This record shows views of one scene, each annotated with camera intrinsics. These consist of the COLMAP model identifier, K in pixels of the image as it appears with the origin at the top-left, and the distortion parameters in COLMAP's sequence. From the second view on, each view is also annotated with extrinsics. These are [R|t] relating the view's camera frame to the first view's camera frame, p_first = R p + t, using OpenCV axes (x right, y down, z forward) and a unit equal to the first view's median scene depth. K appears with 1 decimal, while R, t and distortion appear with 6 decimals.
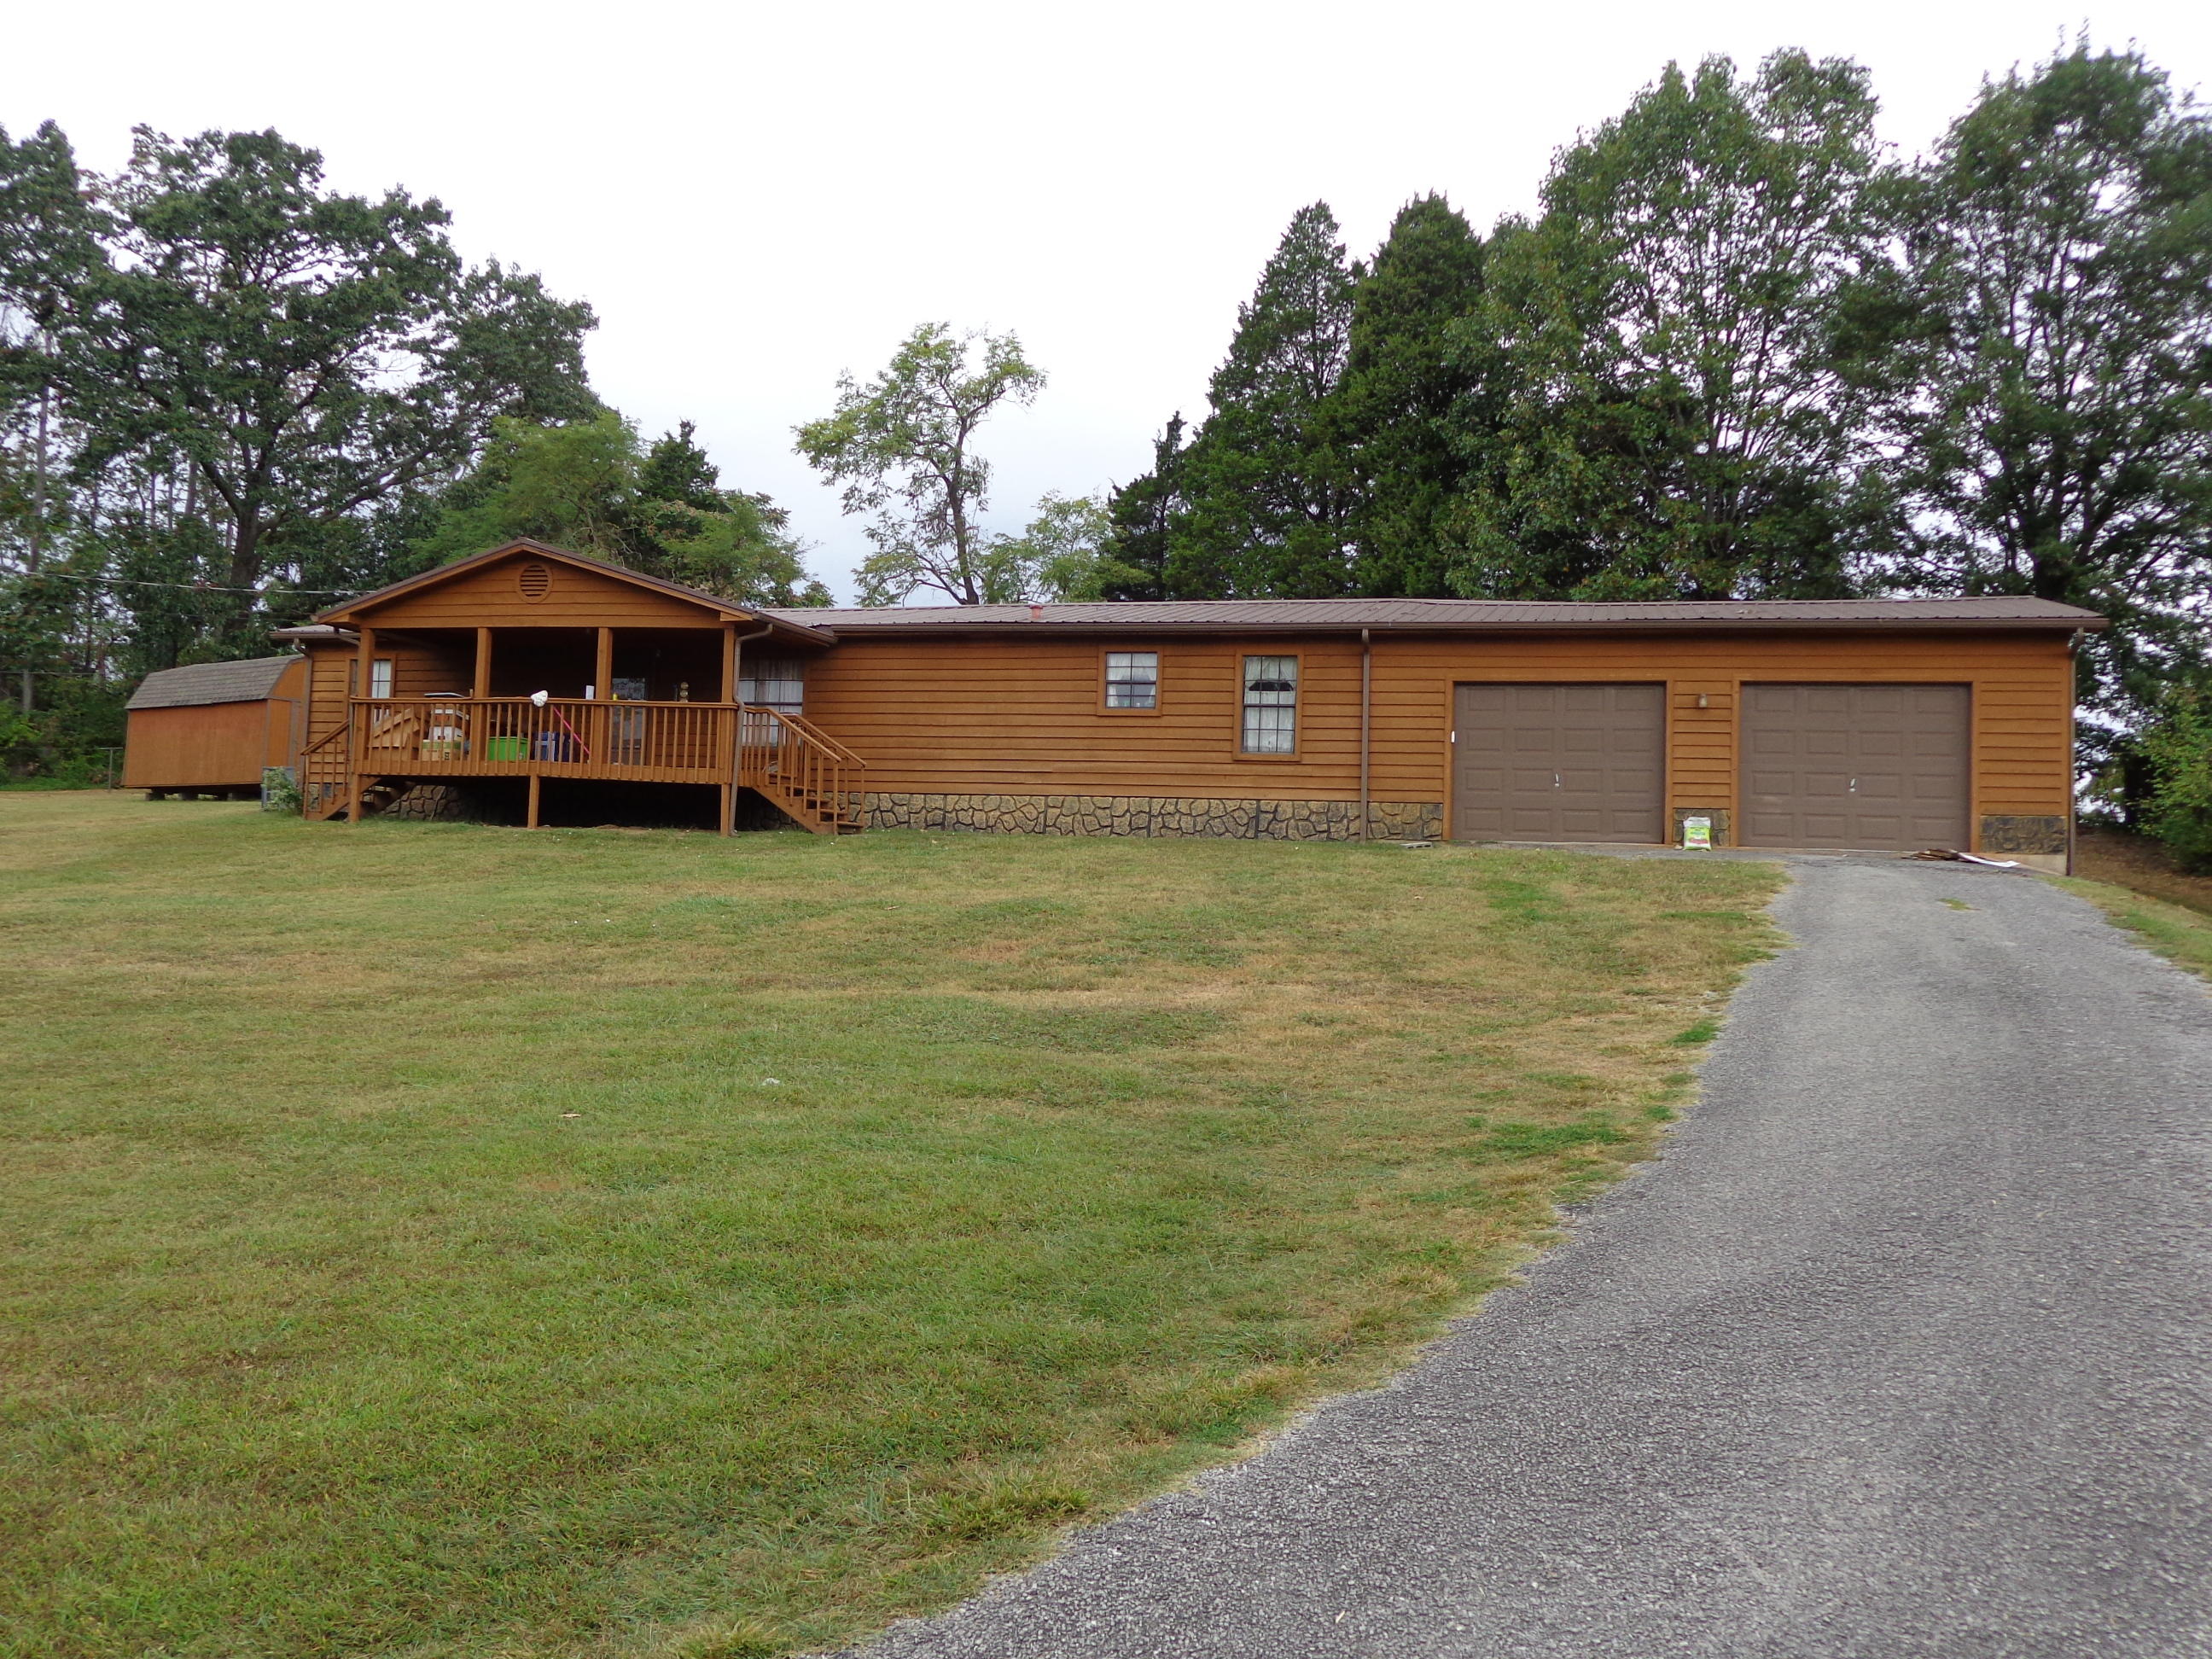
lens RADIAL K [[1800.6, 0, 1106.0], [0, 1800.6, 829.5], [0, 0, 1]] dist [-0.008683, -0.009957]
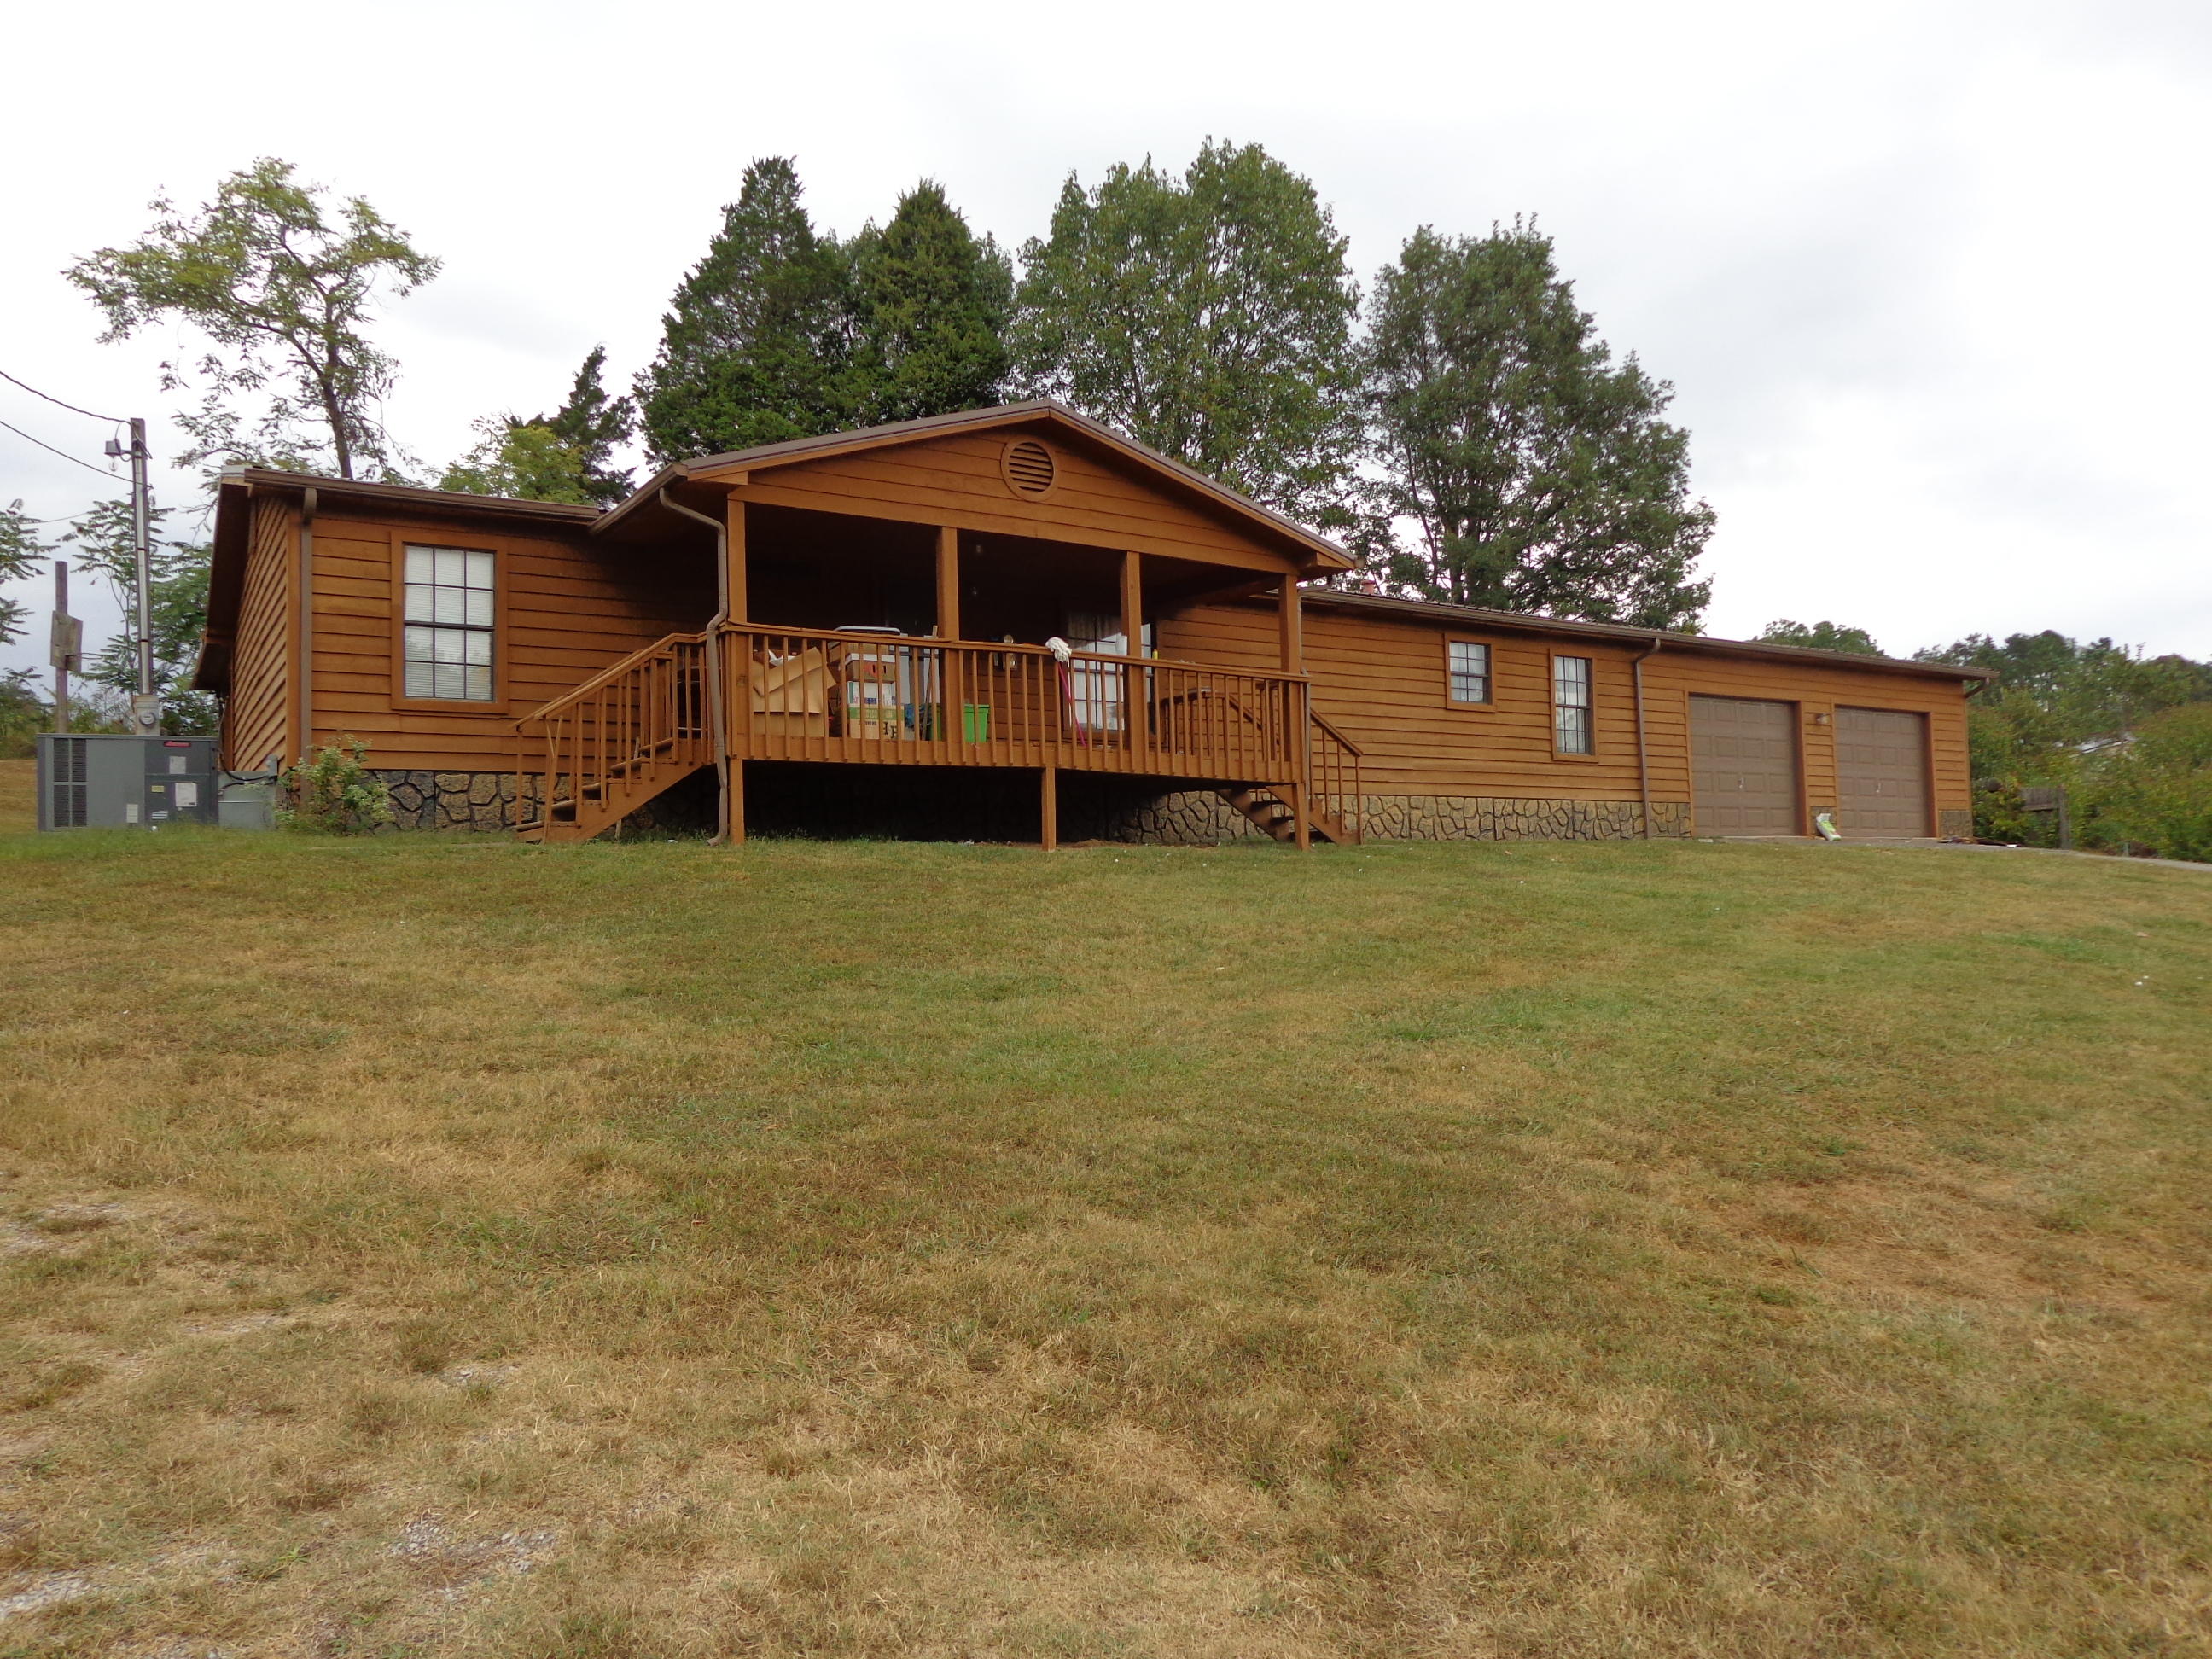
lens RADIAL K [[1553.5, 0, 1112.7], [0, 1553.5, 816.9], [0, 0, 1]] dist [-0.002371, 0.007157]
pose [[0.661078, -0.012437, 0.750214, -0.395689], [0.005653, 0.999917, 0.011595, -0.010039], [-0.750296, -0.003424, 0.661093, 0.334100]]
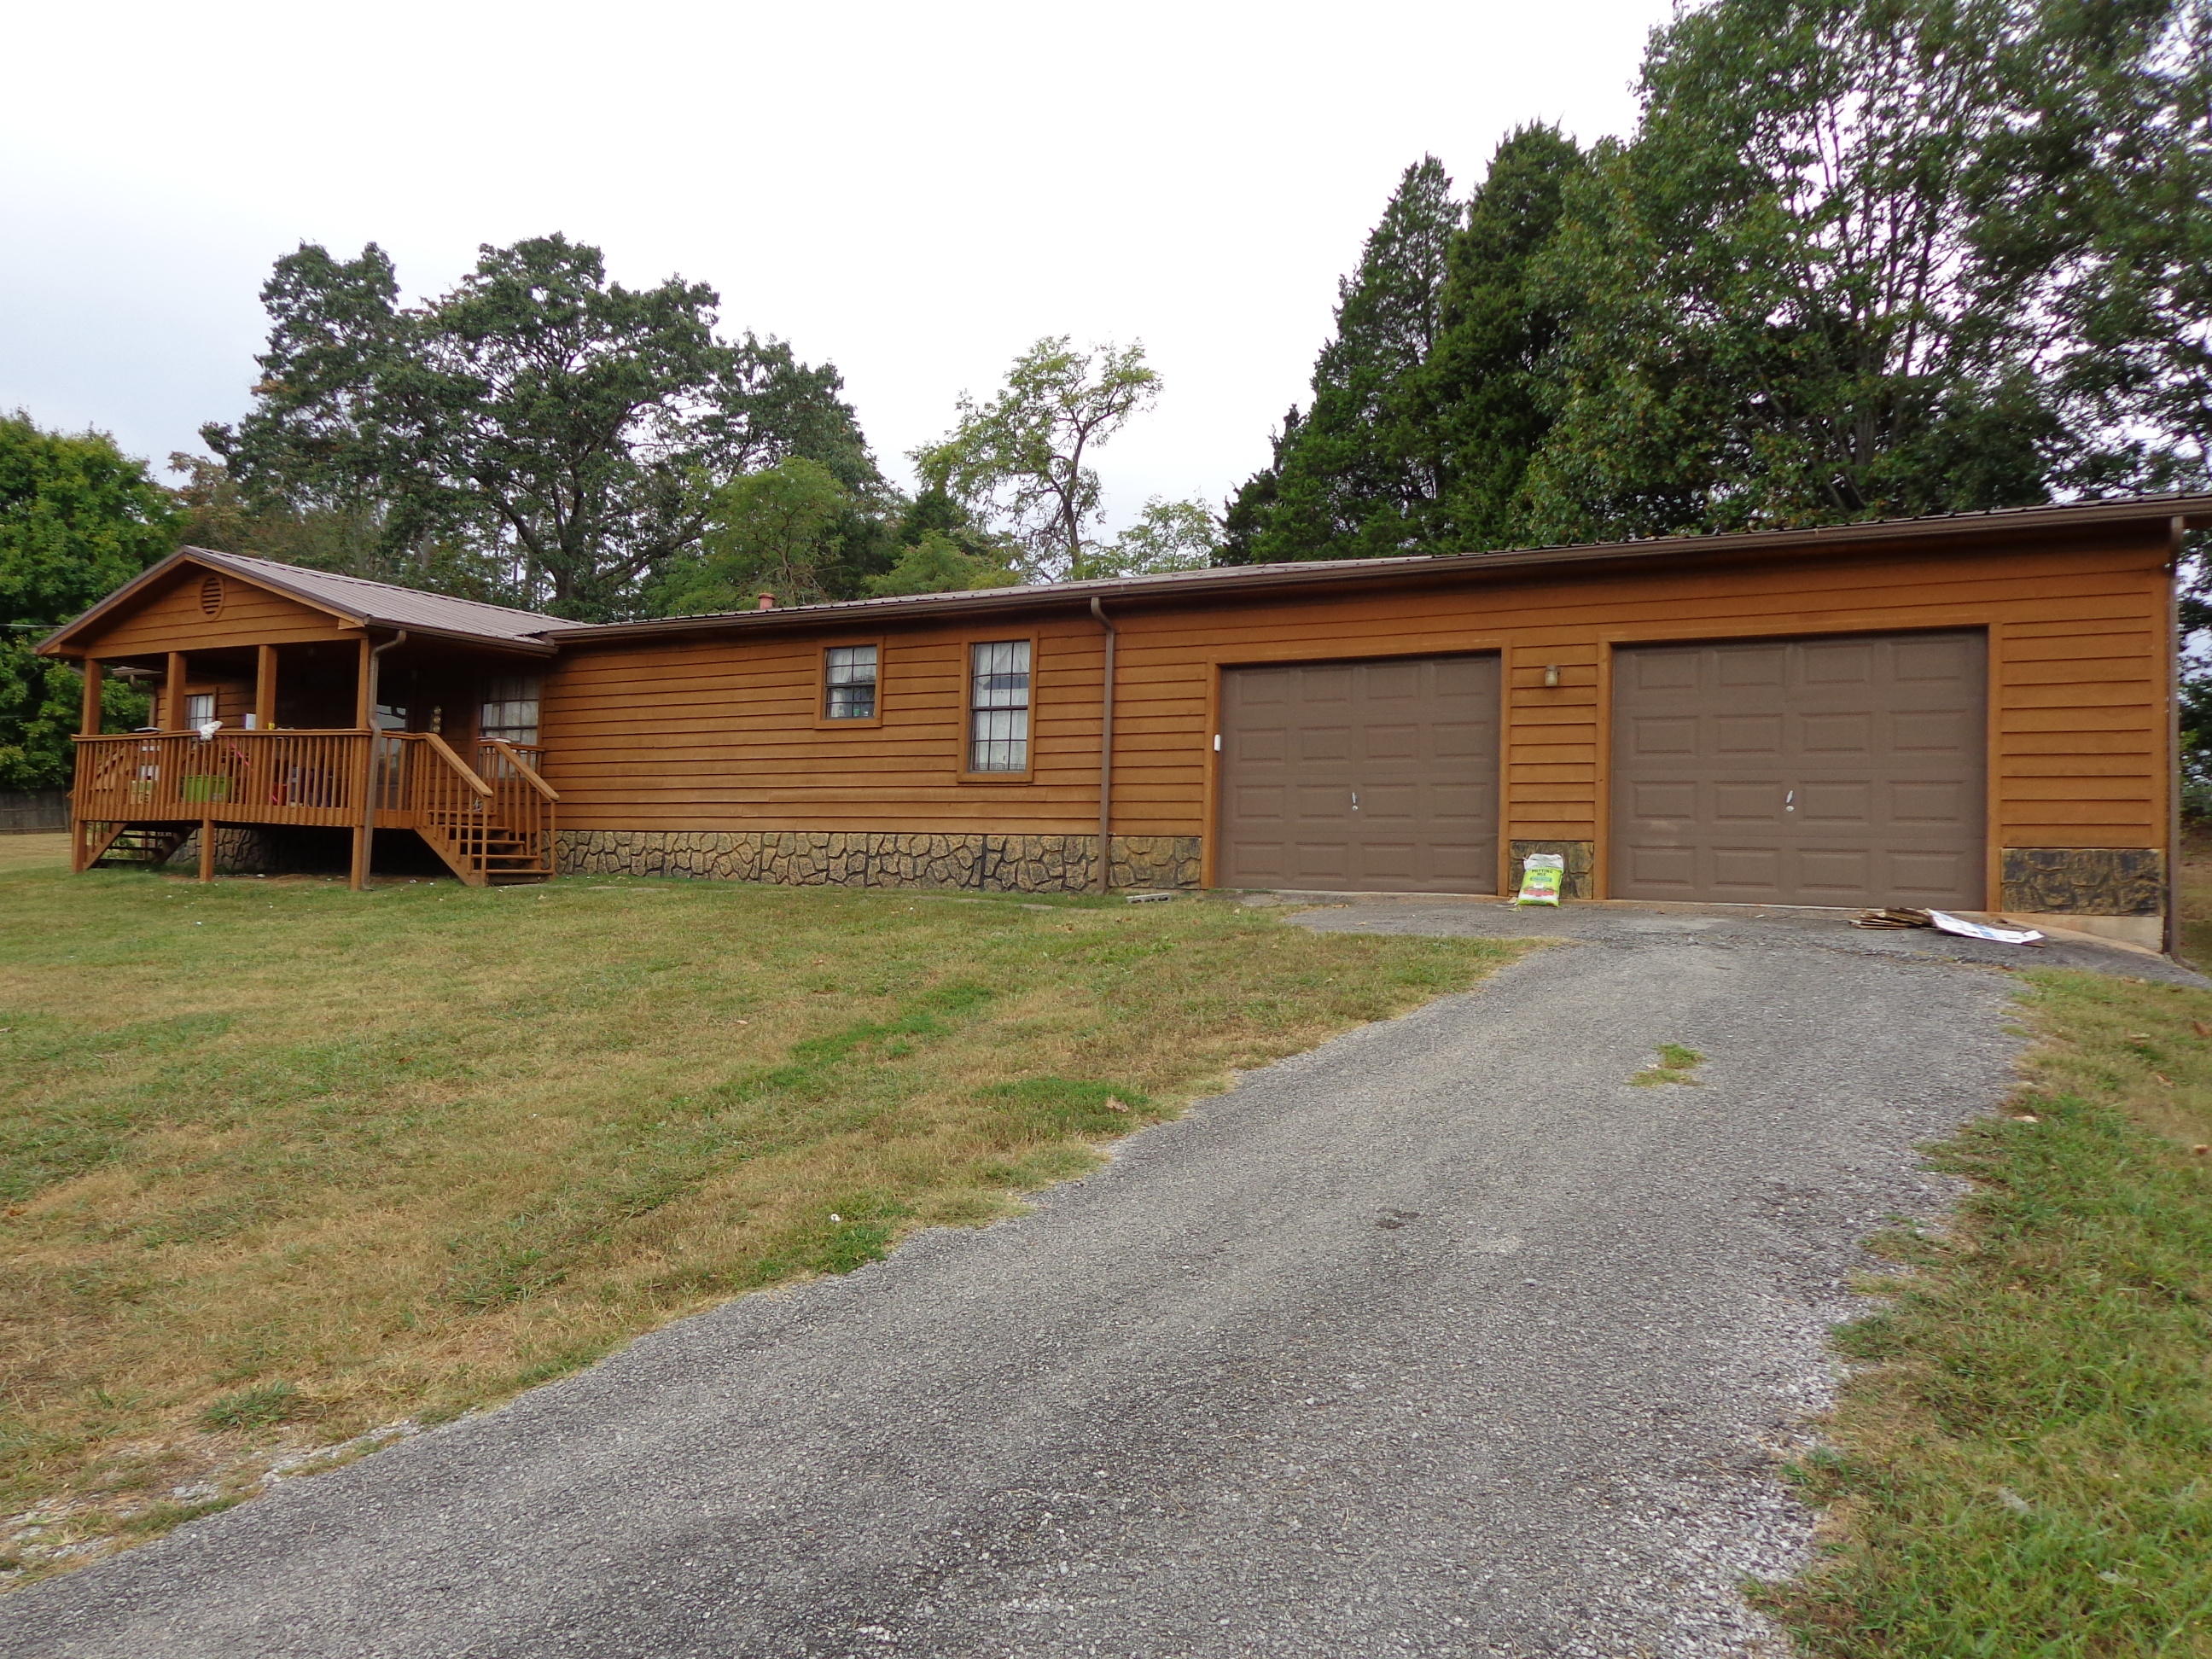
lens RADIAL K [[1545.8, 0, 1122.5], [0, 1545.8, 828.9], [0, 0, 1]] dist [0.000825, 0.003977]
pose [[0.968532, -0.016274, -0.248356, 0.161548], [0.015279, 0.999866, -0.005933, -0.007617], [0.248419, 0.001952, 0.968651, 0.211235]]
